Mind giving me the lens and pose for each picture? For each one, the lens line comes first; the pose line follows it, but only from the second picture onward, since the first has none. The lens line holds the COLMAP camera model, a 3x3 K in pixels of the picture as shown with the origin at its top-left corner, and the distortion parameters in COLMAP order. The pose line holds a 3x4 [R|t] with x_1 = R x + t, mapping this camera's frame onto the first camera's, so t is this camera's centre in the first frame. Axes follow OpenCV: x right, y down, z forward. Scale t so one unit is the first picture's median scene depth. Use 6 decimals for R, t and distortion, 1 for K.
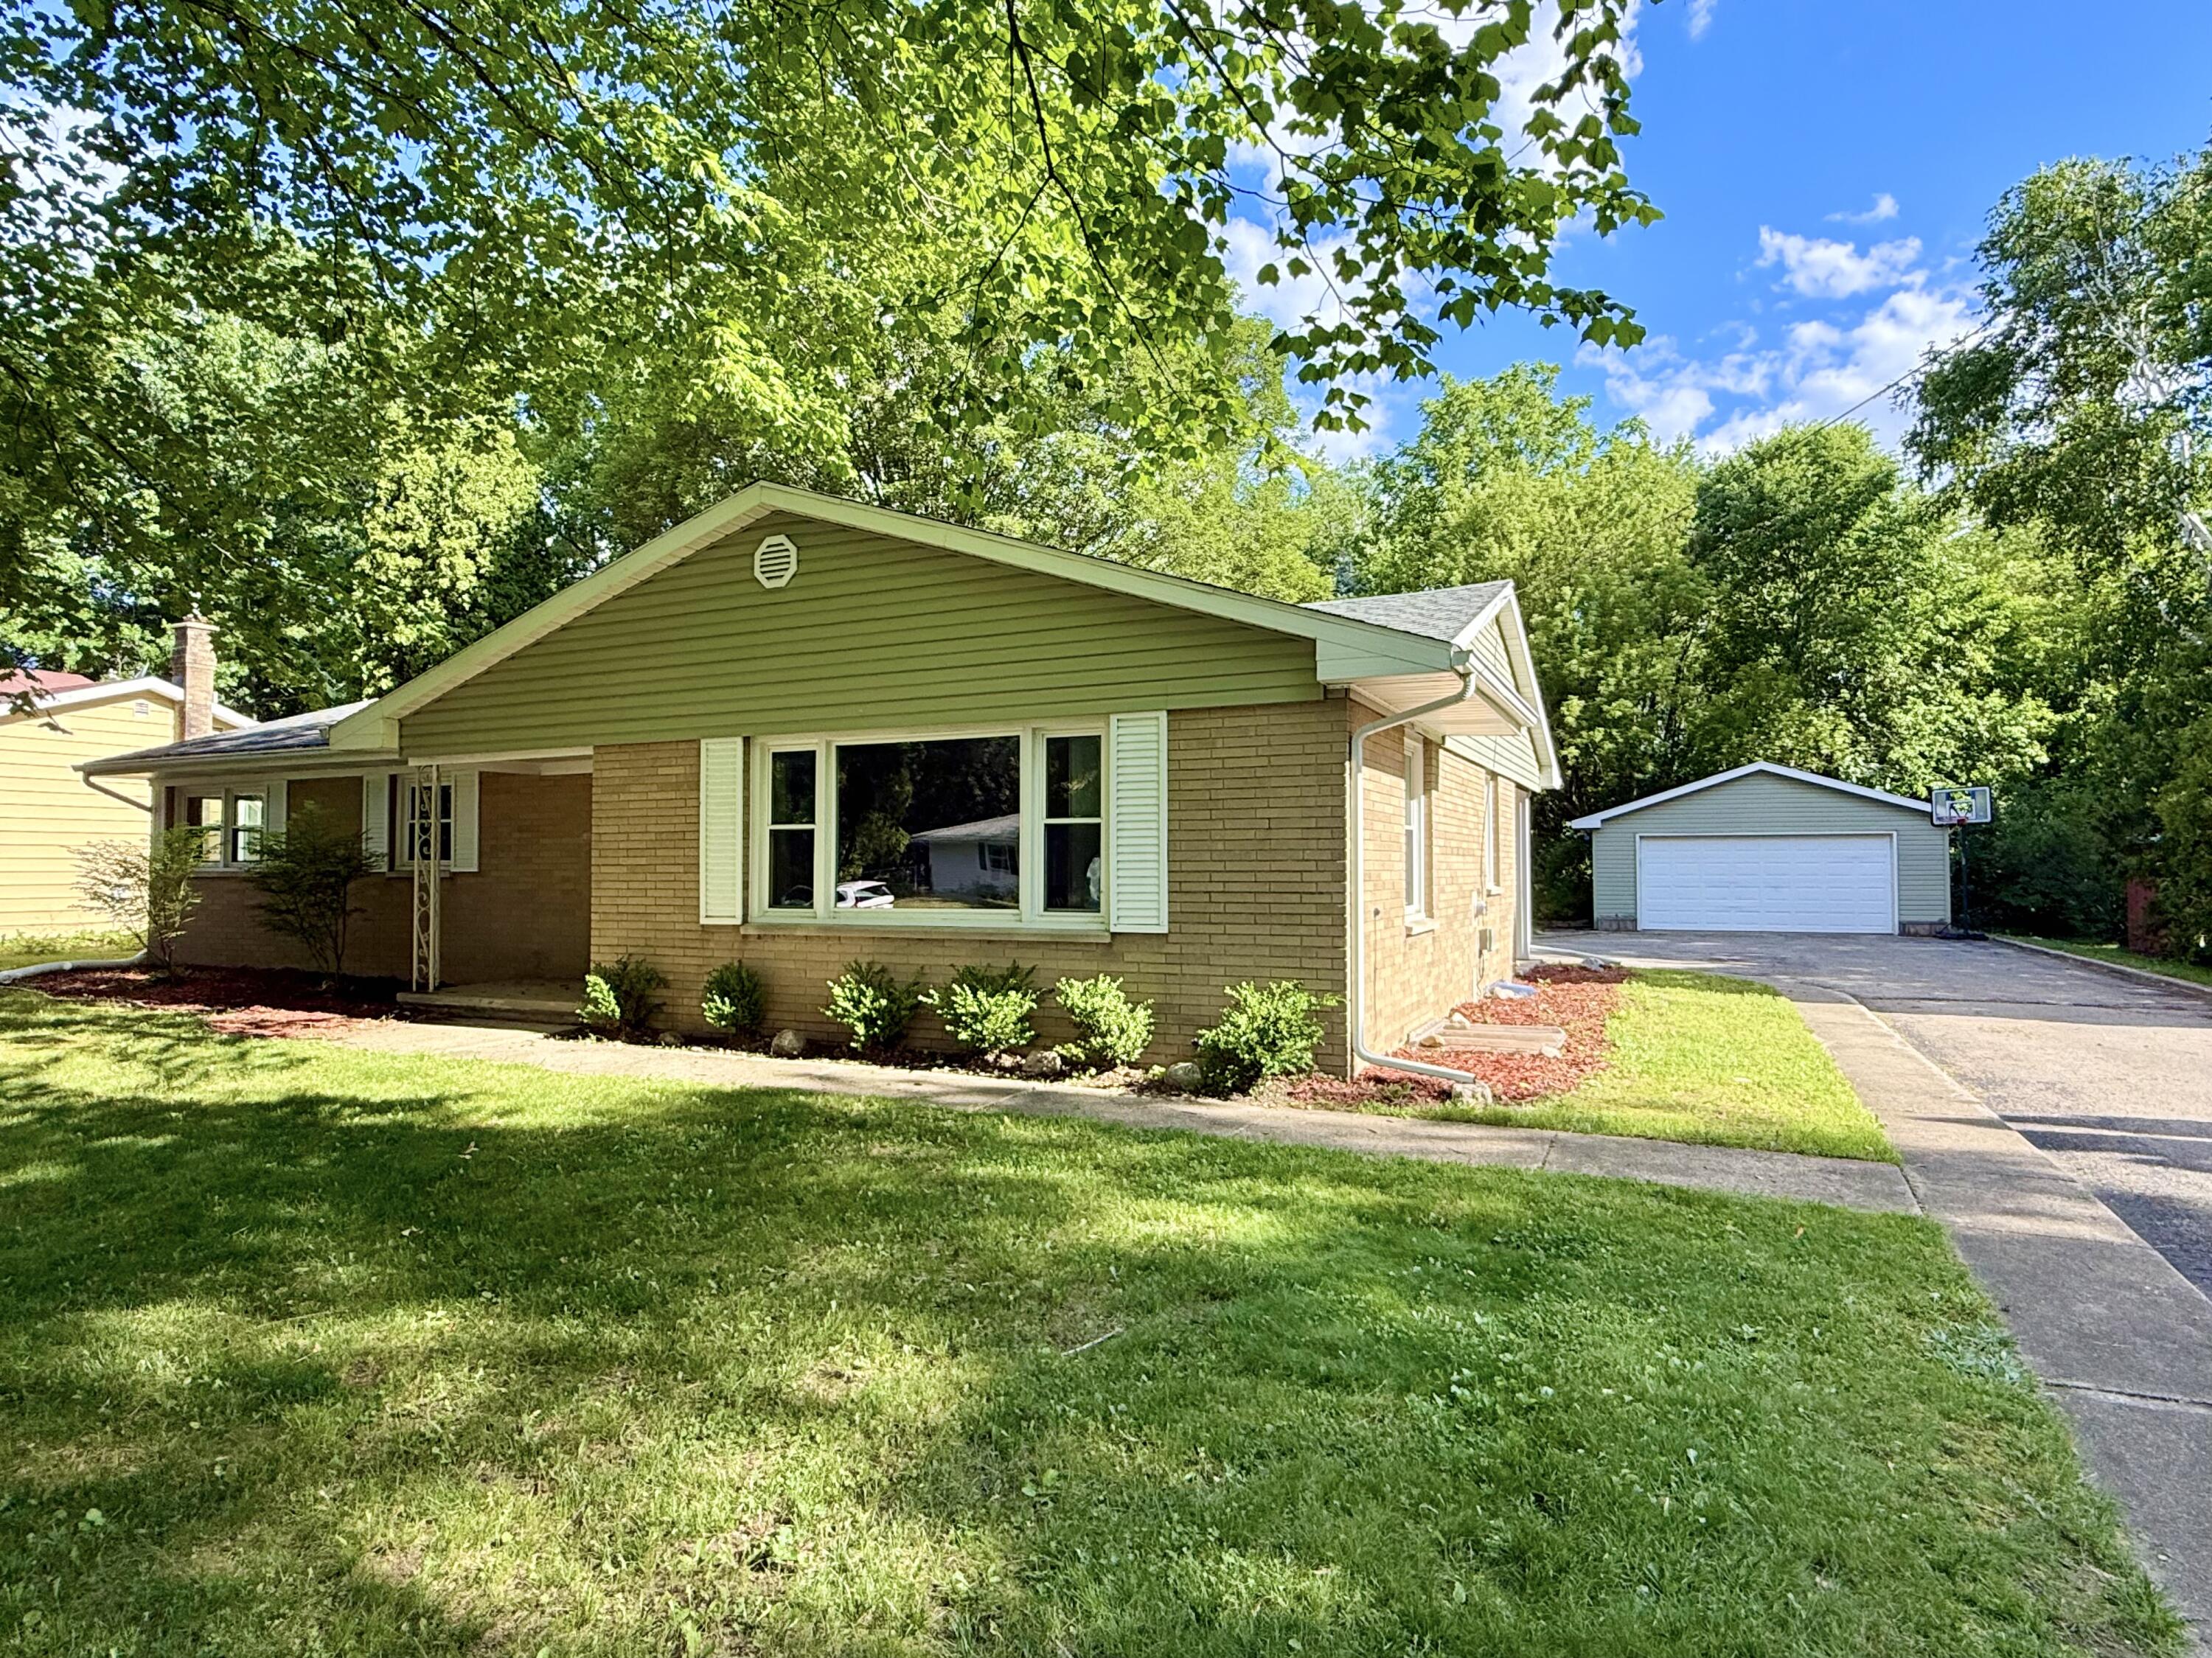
lens RADIAL K [[1206.5, 0, 1106.0], [0, 1206.5, 829.0], [0, 0, 1]] dist [0.138440, 0.000245]
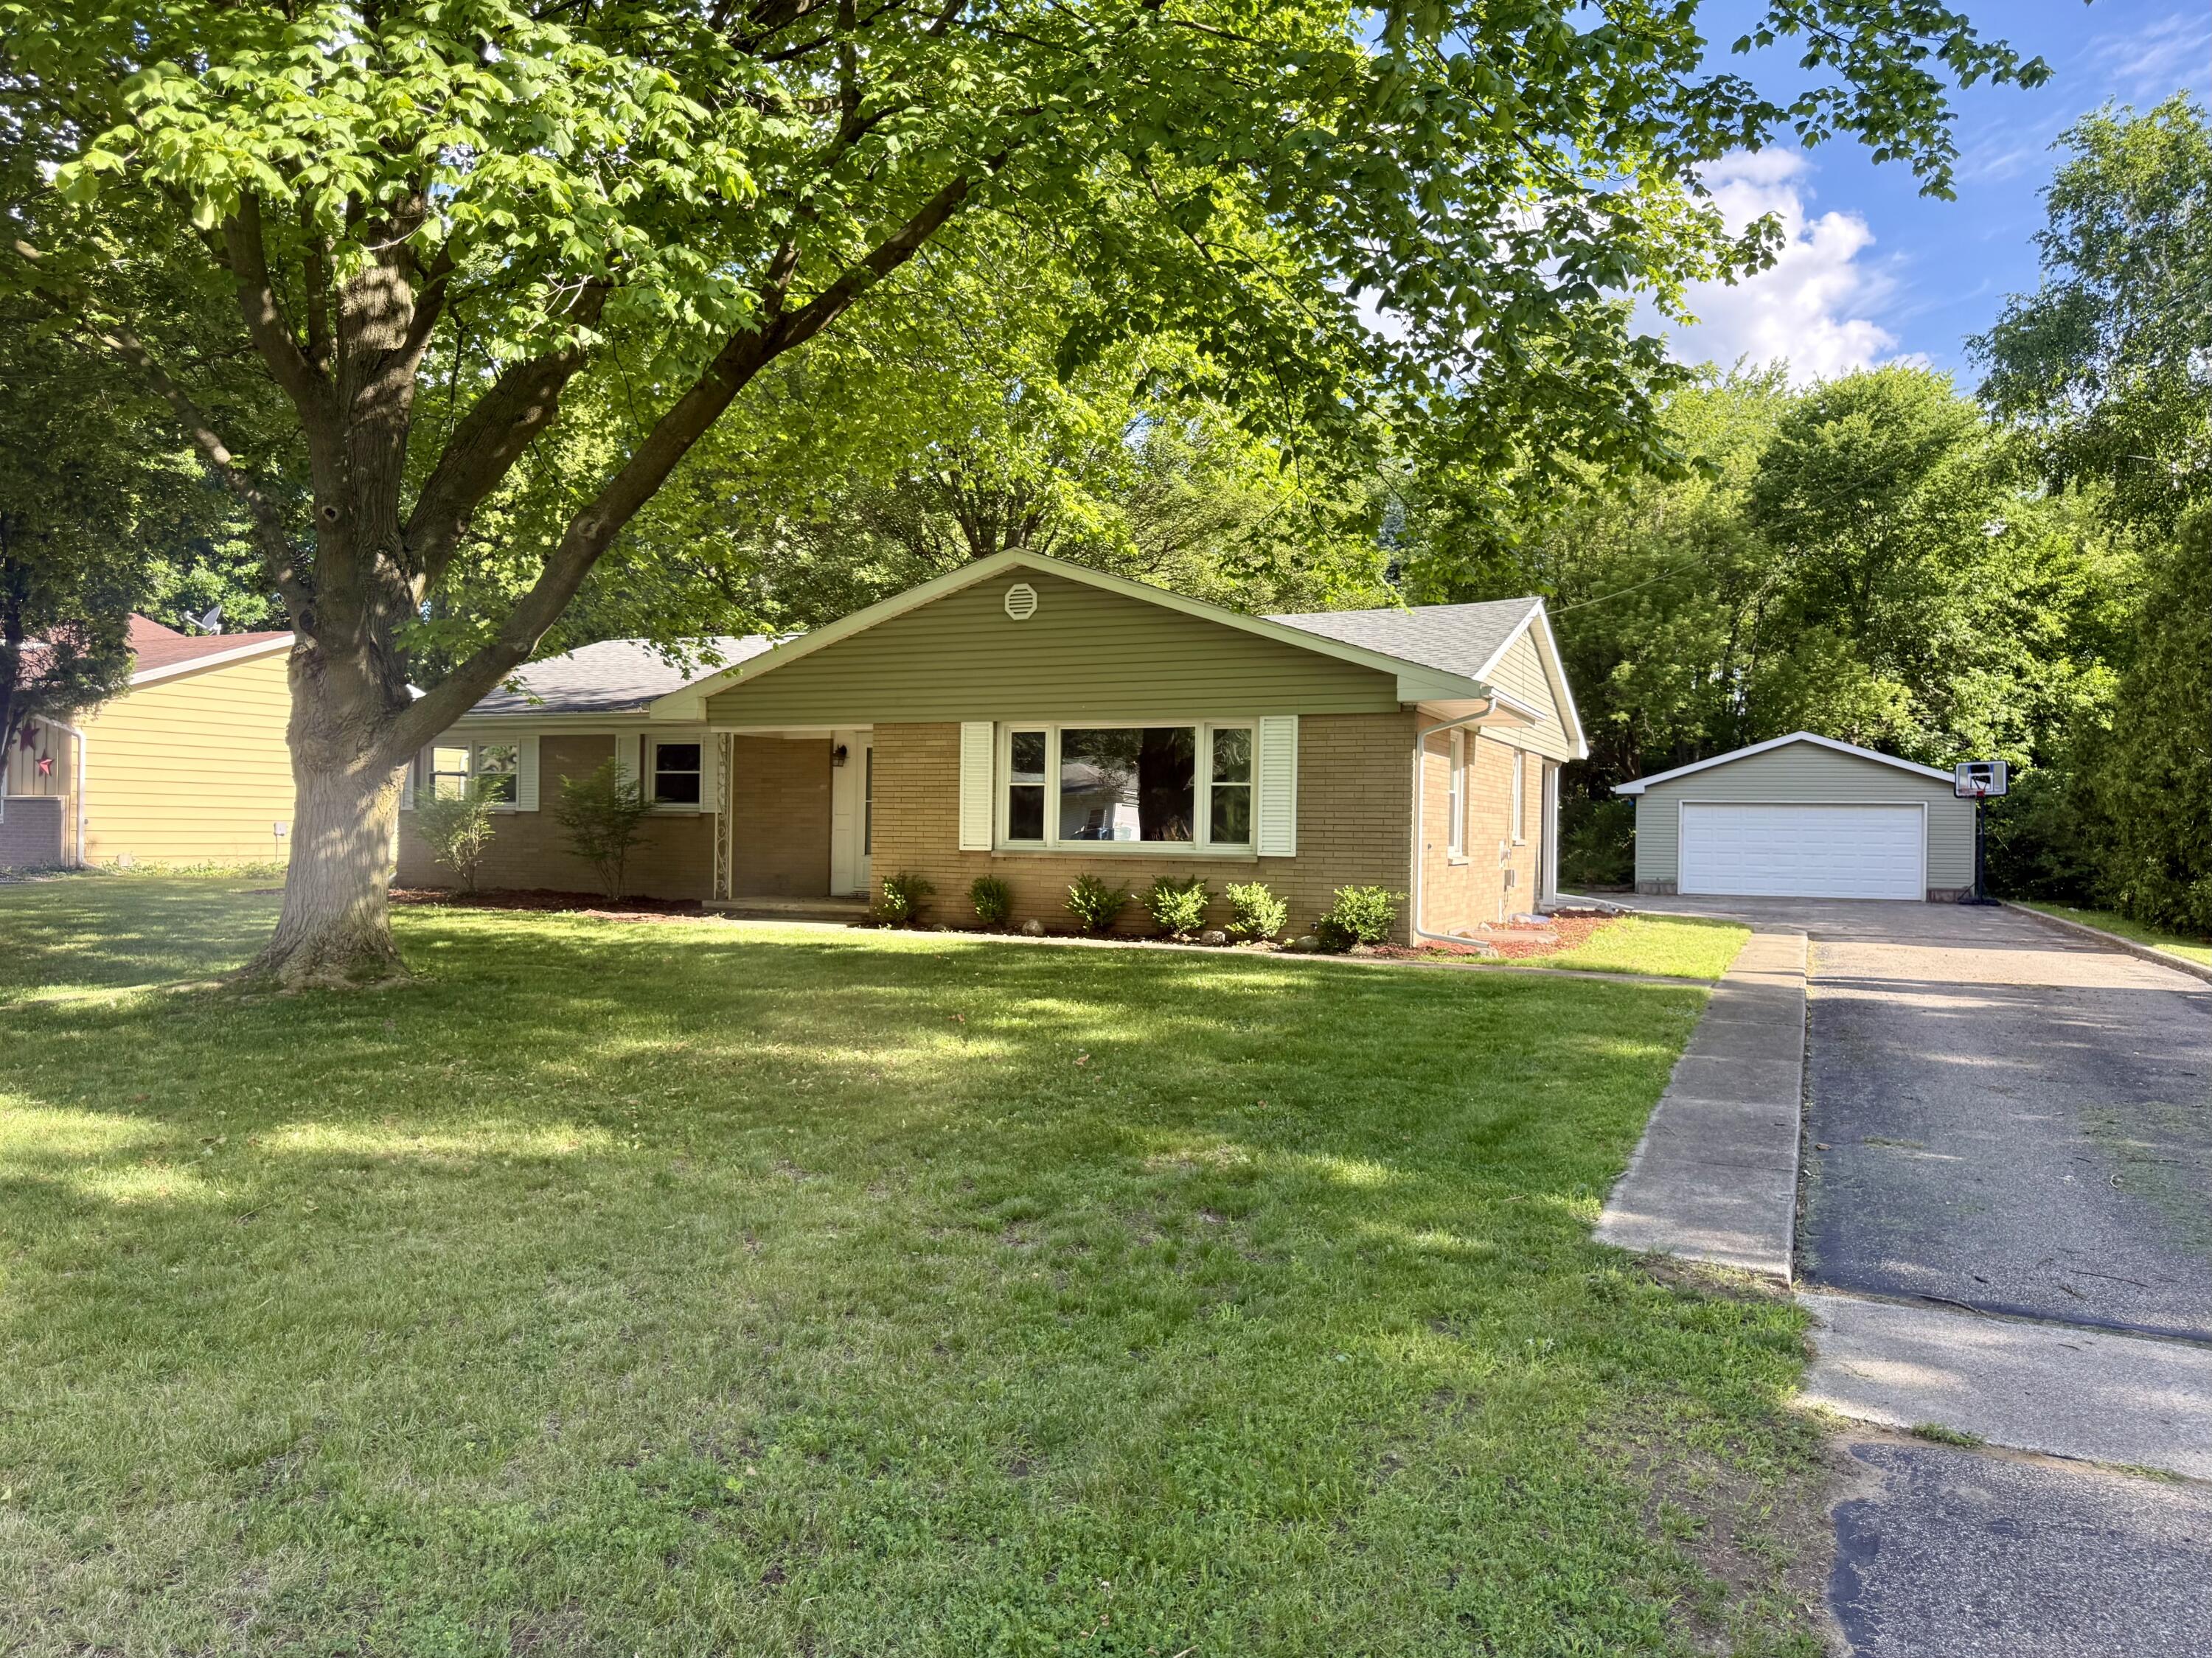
lens RADIAL K [[1554.4, 0, 1106.0], [0, 1554.4, 829.0], [0, 0, 1]] dist [0.189406, -0.000986]
pose [[0.999626, 0.016892, 0.021506, -0.202132], [-0.017487, 0.999461, 0.027785, -0.001128], [-0.021025, -0.028151, 0.999383, -0.858950]]
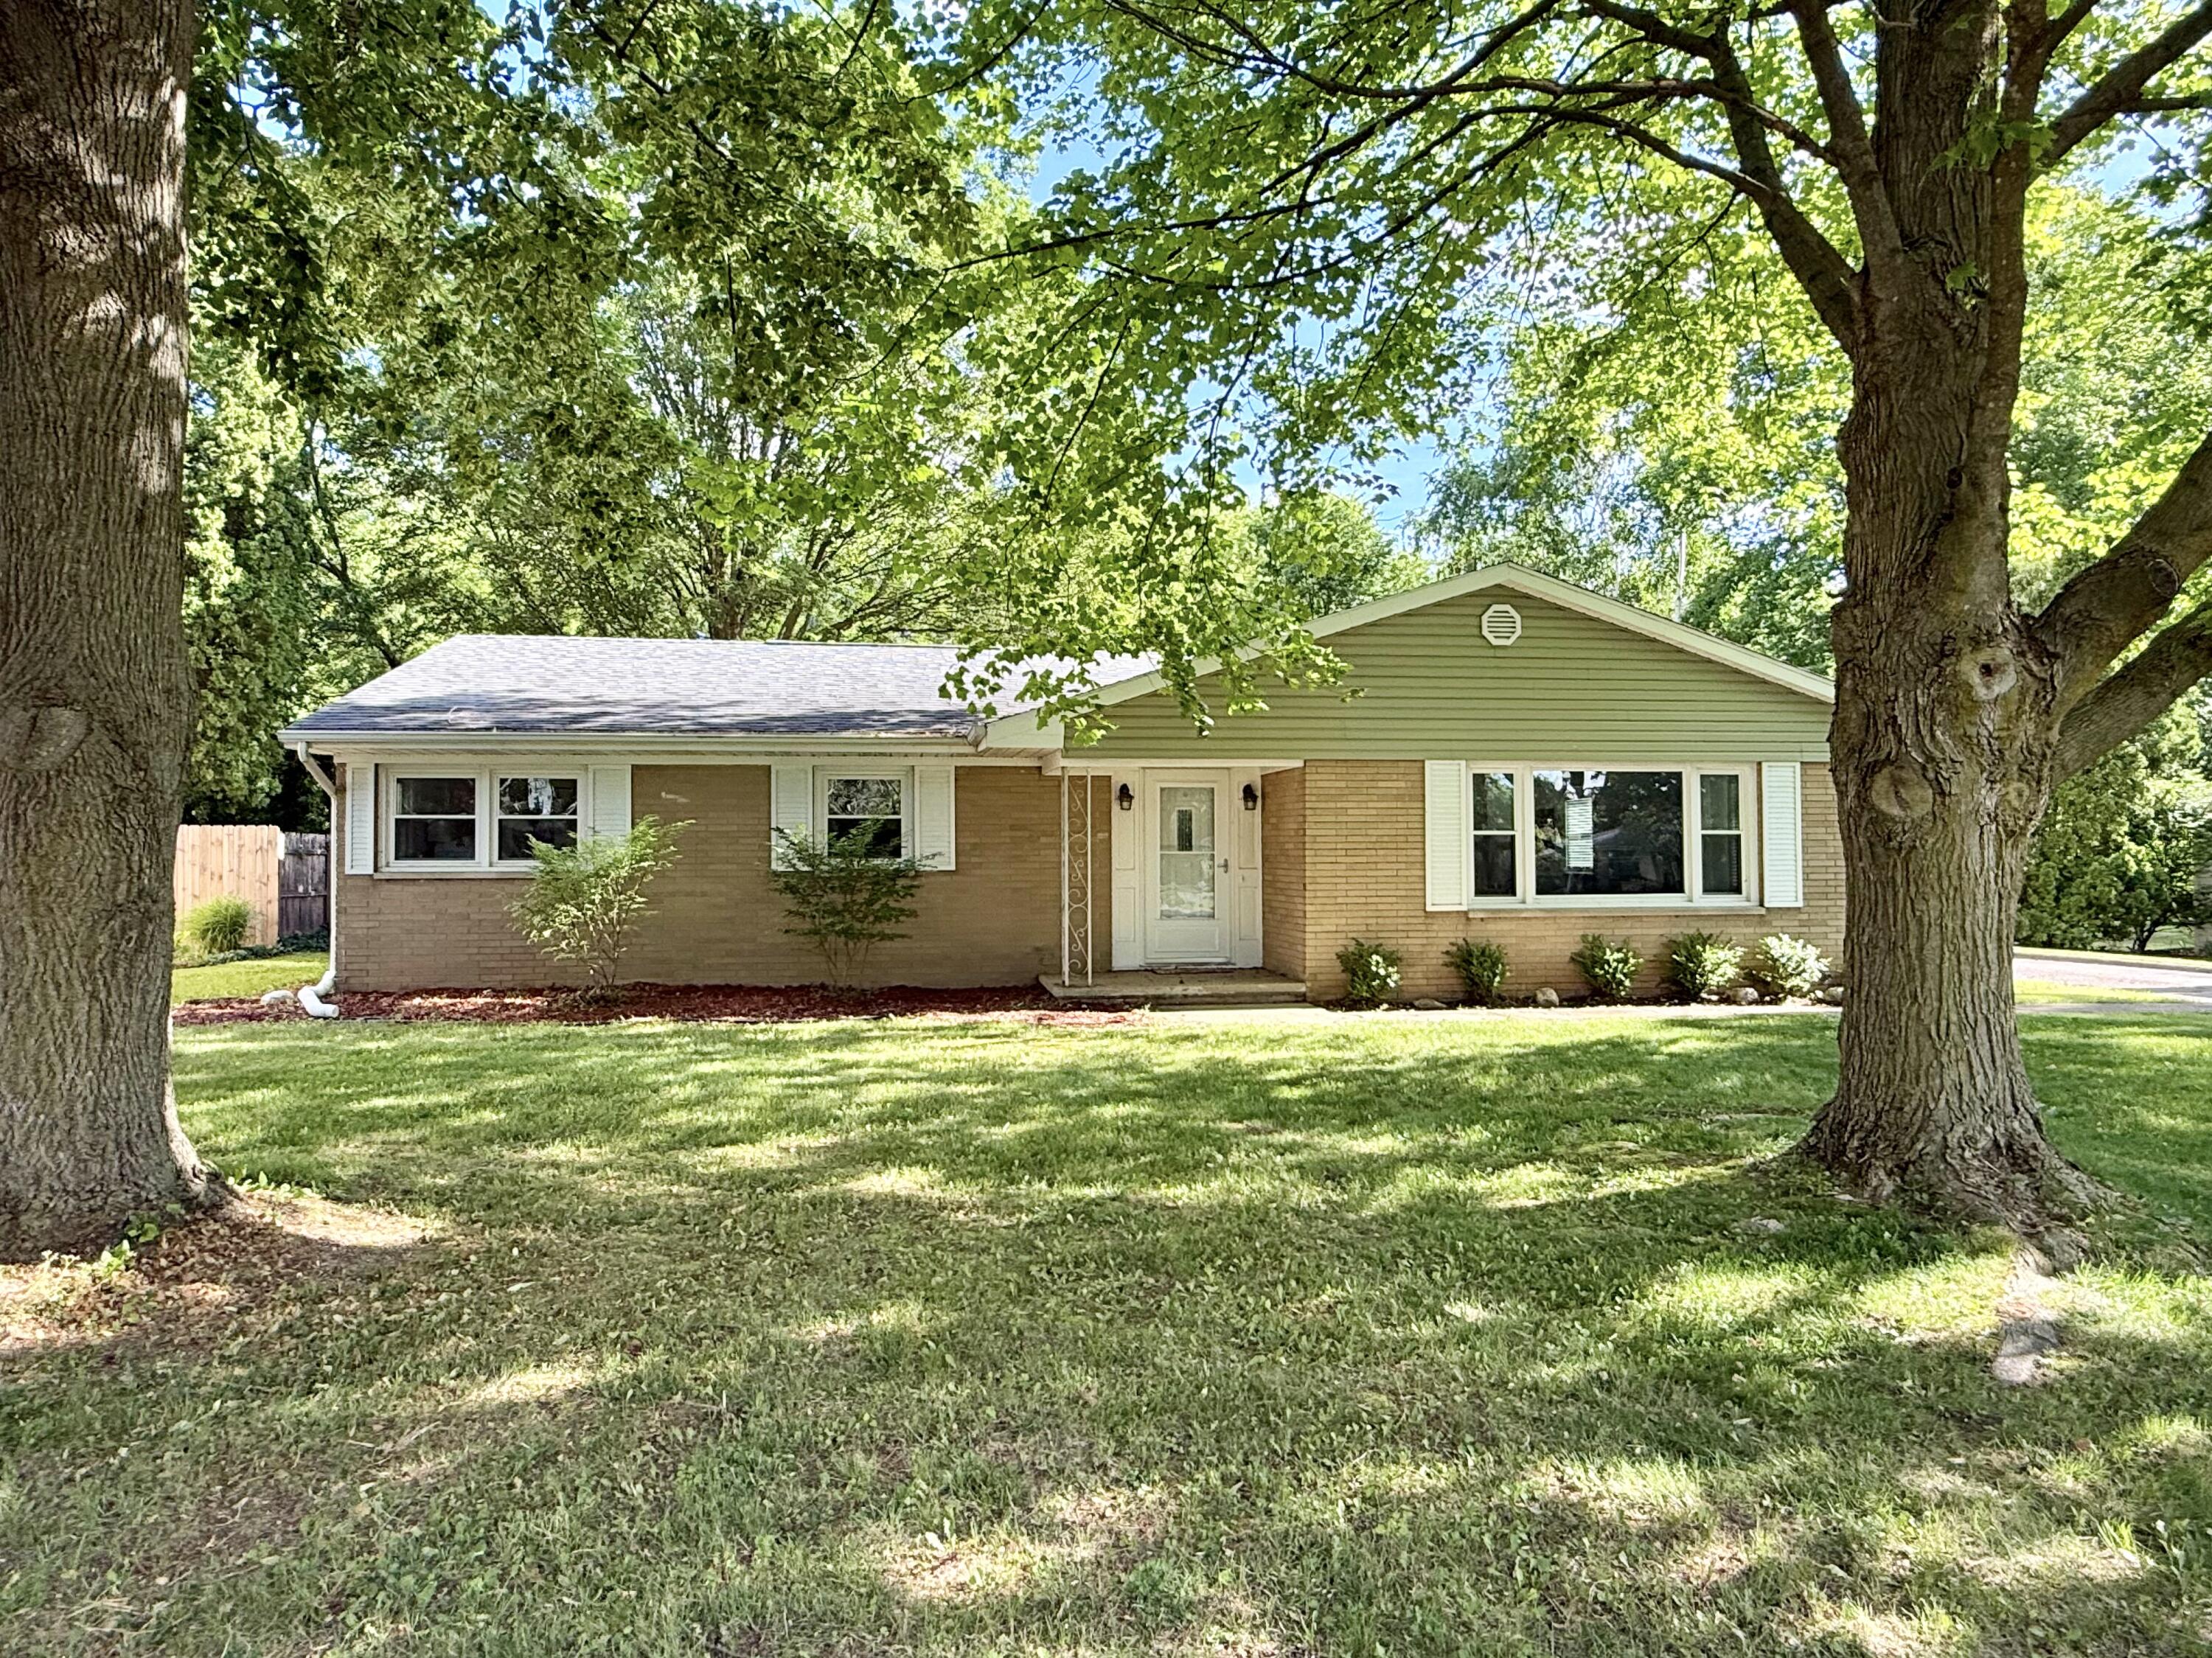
lens RADIAL K [[1376.3, 0, 1106.0], [0, 1376.3, 829.0], [0, 0, 1]] dist [0.032220, -0.000047]
pose [[0.816704, 0.018733, 0.576753, -1.418788], [-0.015711, 0.999824, -0.010226, 0.015416], [-0.576844, -0.000710, 0.816854, 0.063792]]
